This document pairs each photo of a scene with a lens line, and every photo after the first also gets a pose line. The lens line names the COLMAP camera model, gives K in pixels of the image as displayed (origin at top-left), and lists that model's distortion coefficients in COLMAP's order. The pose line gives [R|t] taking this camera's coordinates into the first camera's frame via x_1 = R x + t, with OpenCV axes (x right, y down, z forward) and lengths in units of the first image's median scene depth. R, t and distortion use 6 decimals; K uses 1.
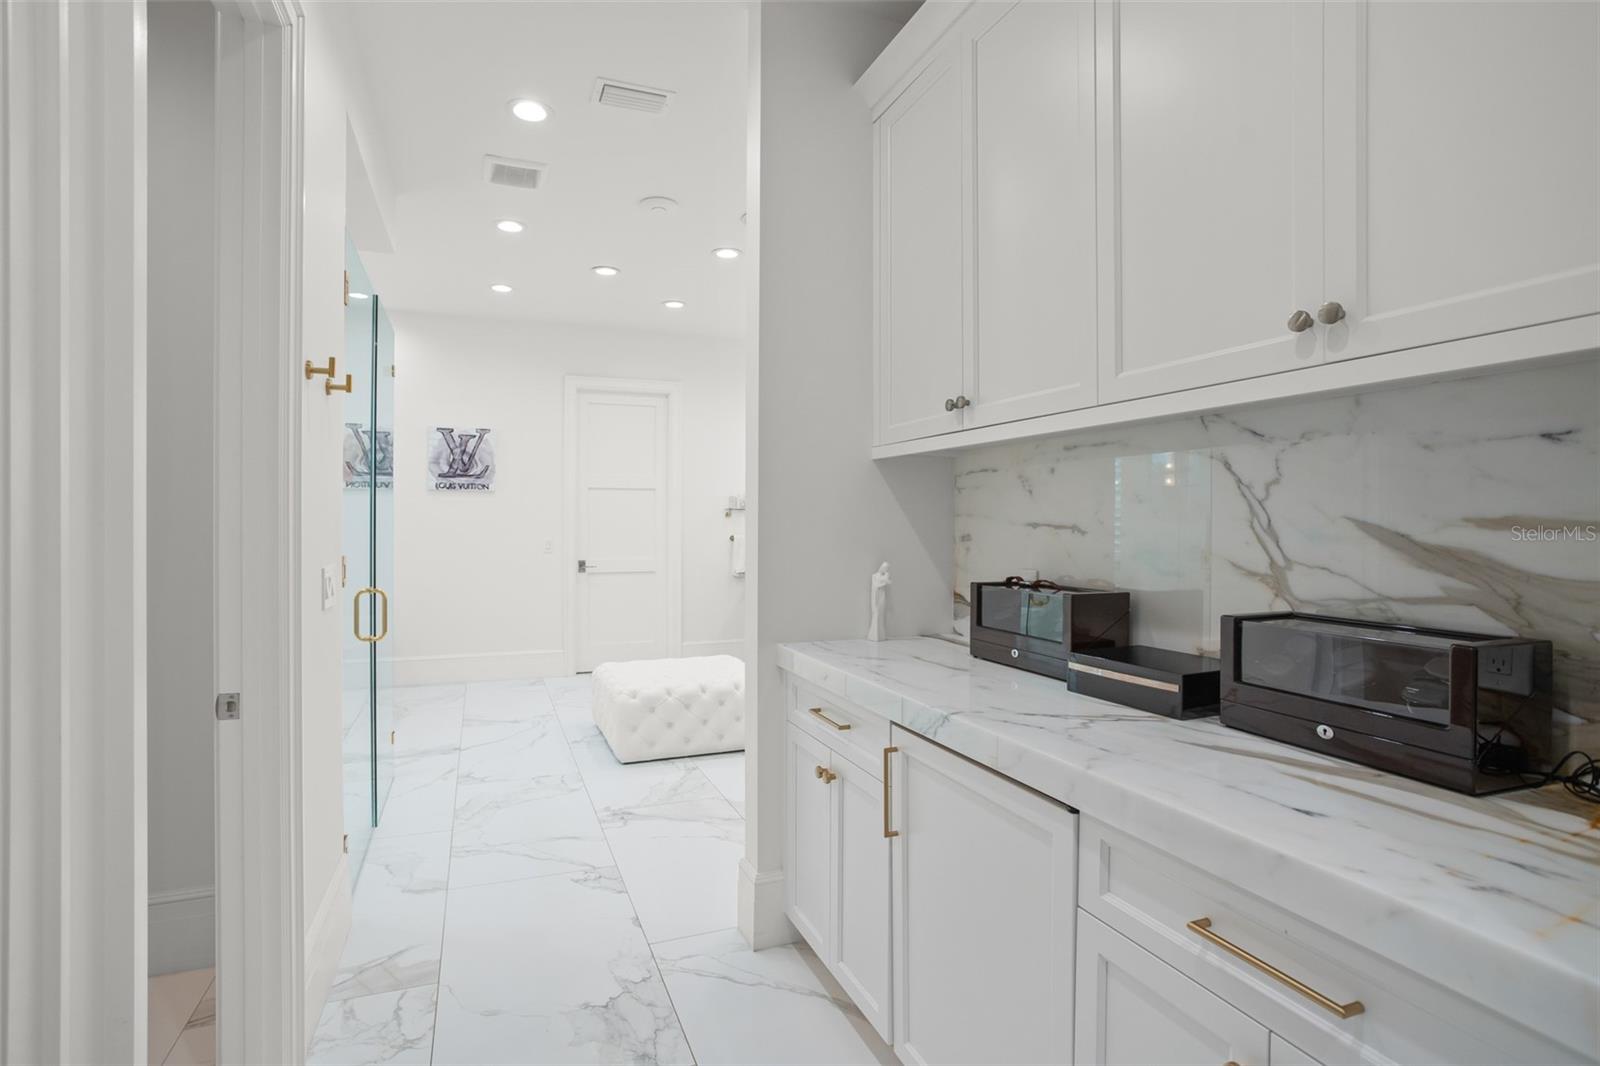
lens RADIAL K [[797.1, 0, 789.5], [0, 797.1, 518.3], [0, 0, 1]] dist [-0.061296, 0.037745]
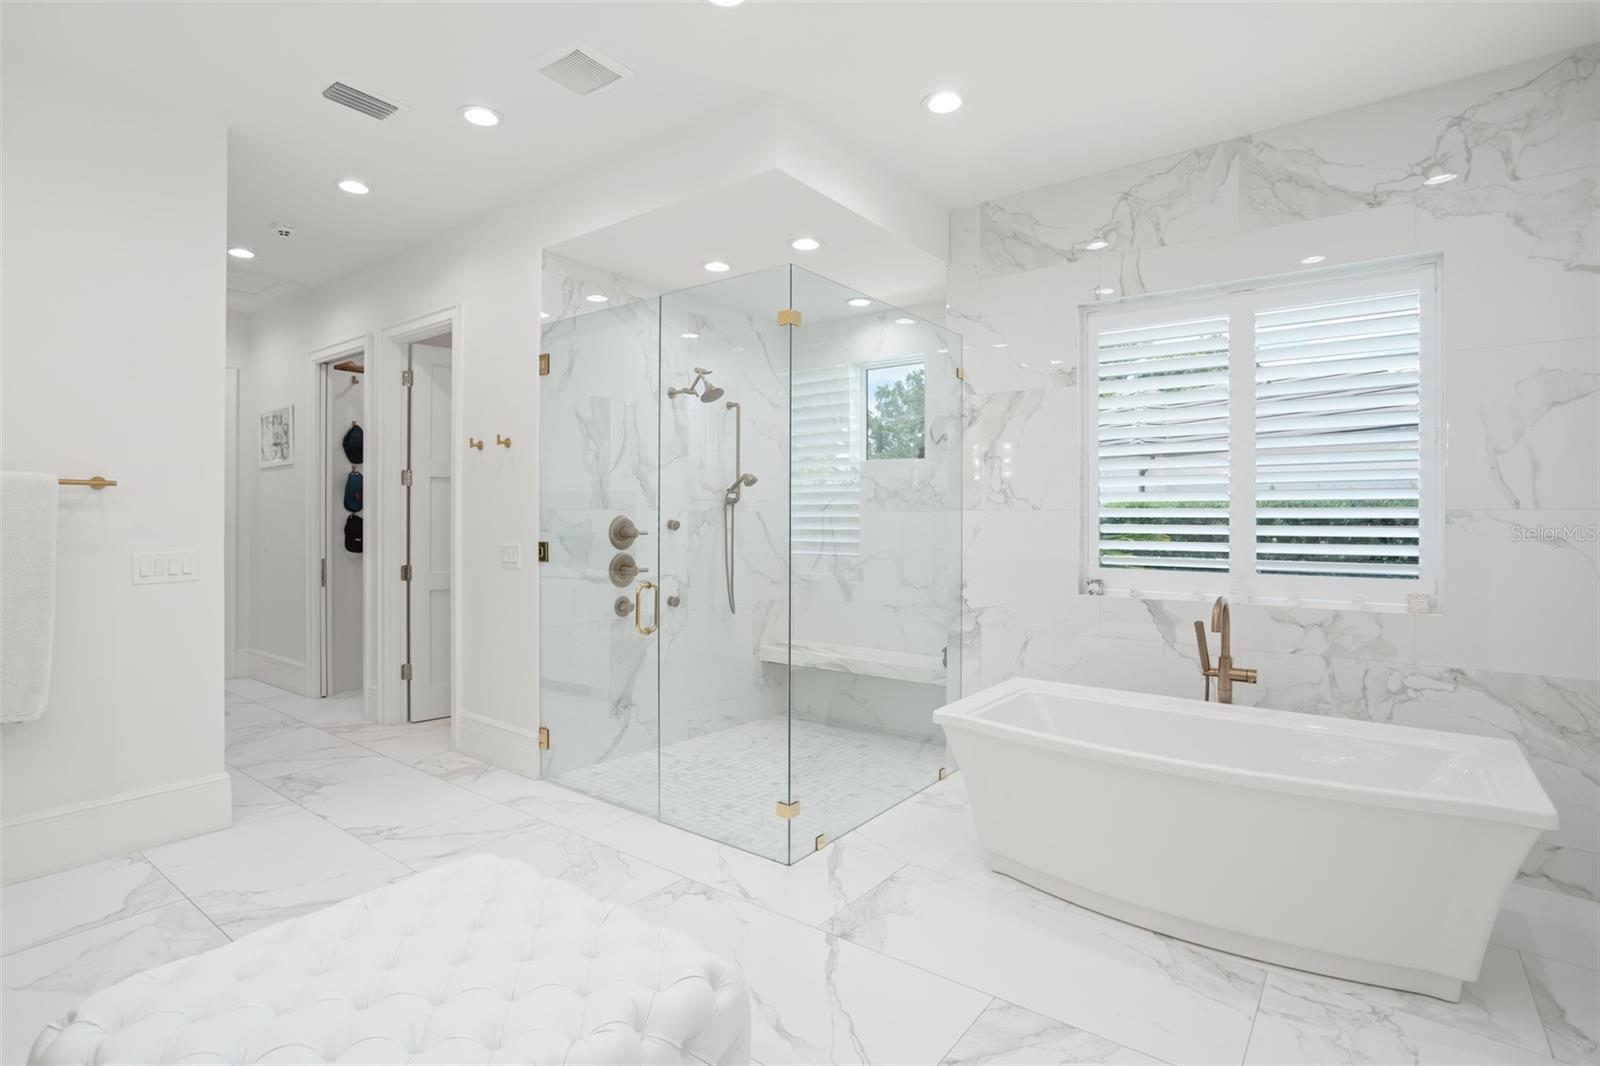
lens RADIAL K [[797.1, 0, 789.5], [0, 797.1, 518.3], [0, 0, 1]] dist [-0.061296, 0.037745]
pose [[-0.856529, -0.004595, -0.516078, -0.076283], [-0.002995, 0.999988, -0.003932, 0.003410], [0.516089, -0.001822, -0.856533, 1.037812]]
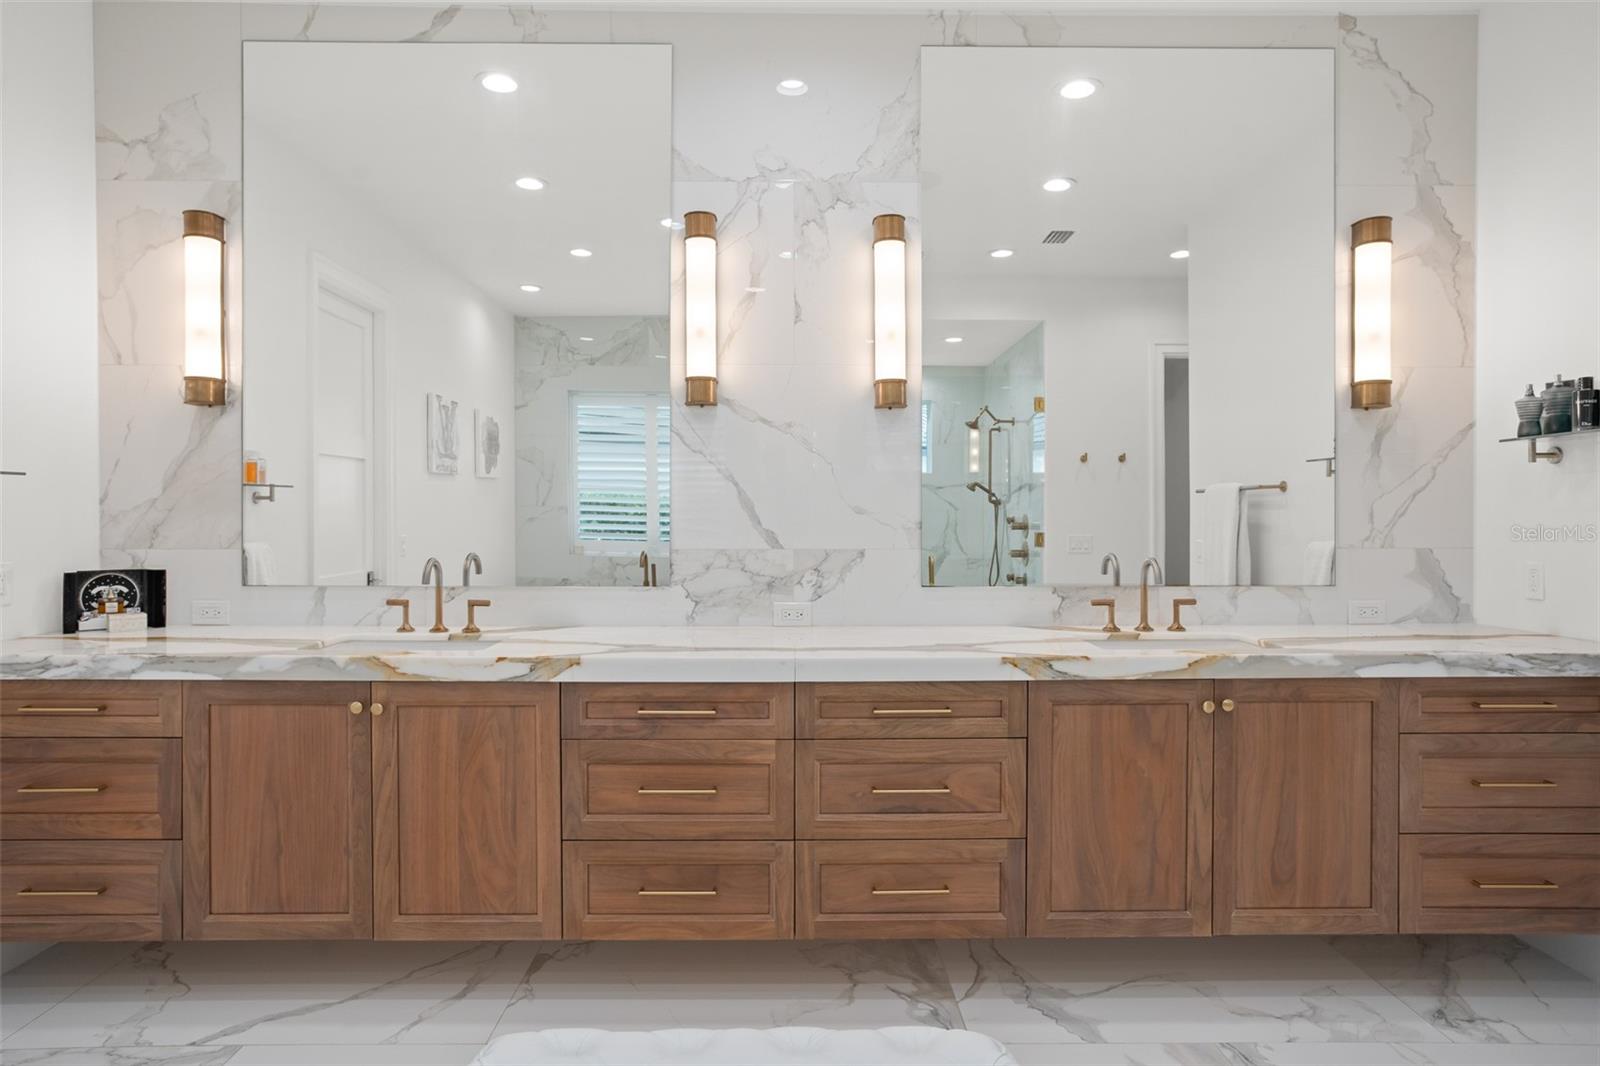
lens RADIAL K [[955.0, 0, 794.5], [0, 955.0, 524.8], [0, 0, 1]] dist [-0.047556, 0.047005]
pose [[0.355934, -0.007598, 0.934480, -0.274414], [-0.003209, 0.999951, 0.009353, 0.004917], [-0.934505, -0.006328, 0.355893, 0.687765]]
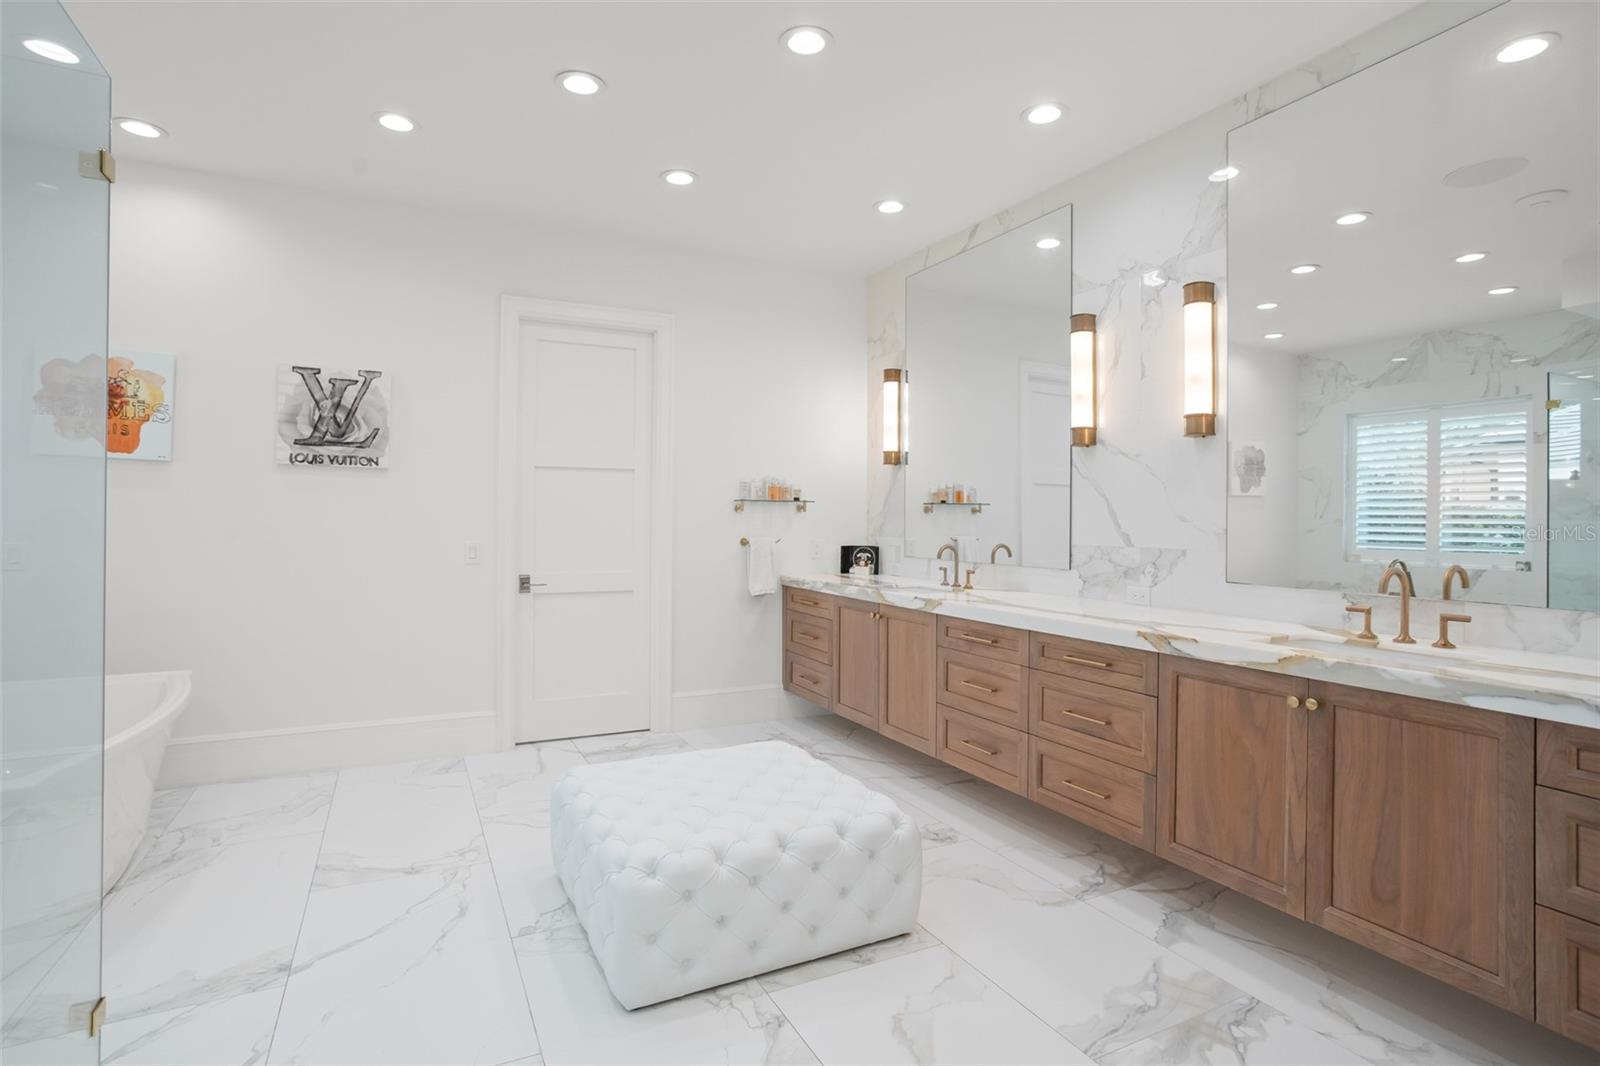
lens RADIAL K [[797.1, 0, 789.5], [0, 797.1, 518.3], [0, 0, 1]] dist [-0.061296, 0.037745]
pose [[0.996311, 0.006390, 0.085579, -0.104741], [-0.006693, 0.999972, 0.003253, 0.001834], [-0.085556, -0.003814, 0.996326, 0.343538]]
